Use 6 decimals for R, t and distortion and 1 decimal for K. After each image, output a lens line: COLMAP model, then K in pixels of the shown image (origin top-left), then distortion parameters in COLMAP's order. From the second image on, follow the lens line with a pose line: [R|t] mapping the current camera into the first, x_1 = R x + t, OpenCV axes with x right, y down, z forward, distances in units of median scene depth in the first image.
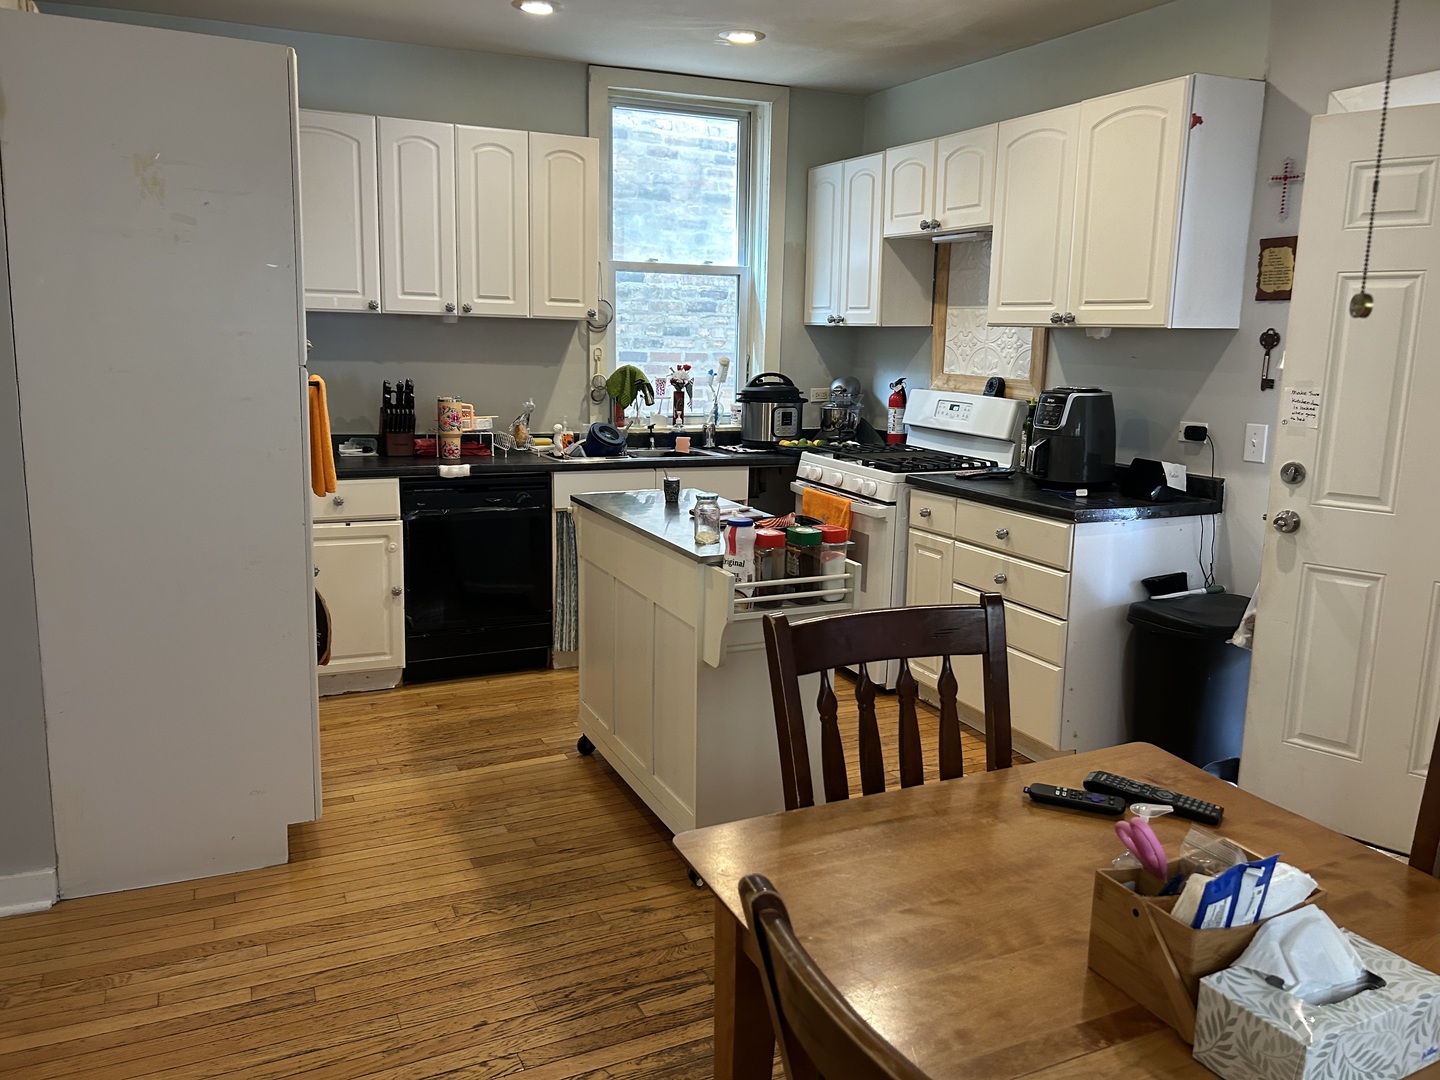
lens RADIAL K [[1087.8, 0, 735.1], [0, 1087.8, 540.5], [0, 0, 1]] dist [0.044856, -0.054076]
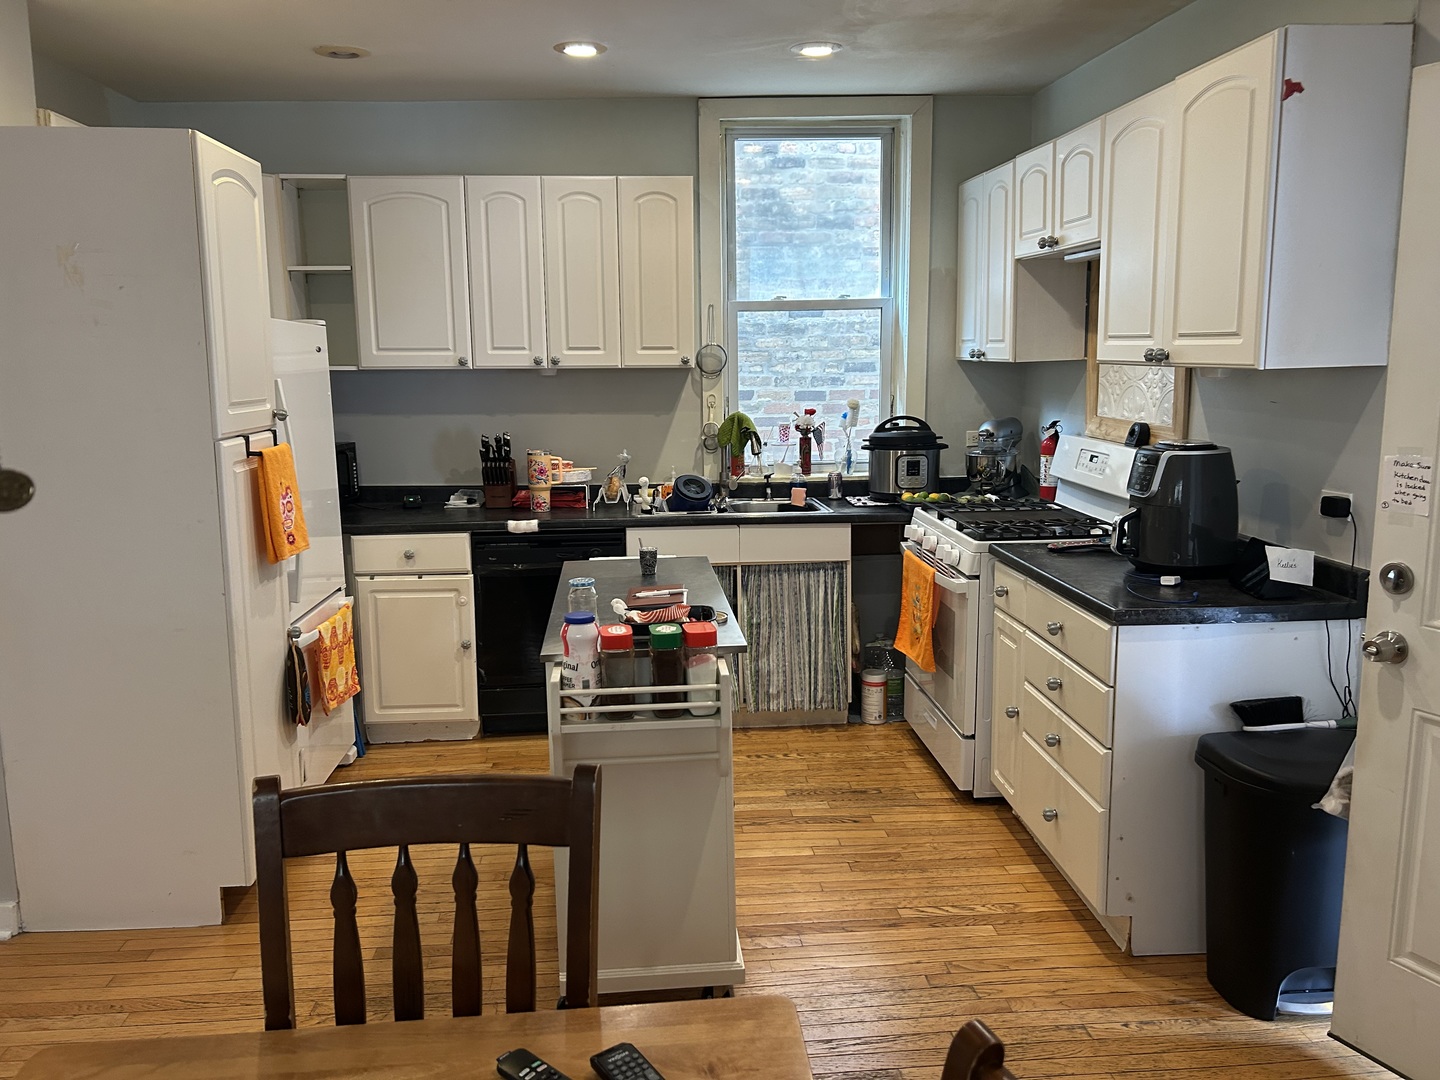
lens RADIAL K [[1087.8, 0, 714.6], [0, 1087.8, 539.8], [0, 0, 1]] dist [0.044856, -0.054076]
pose [[0.932995, 0.028081, -0.358793, 0.254977], [-0.034755, 0.999322, -0.012165, -0.044918], [0.358208, 0.023820, 0.933338, 0.140405]]
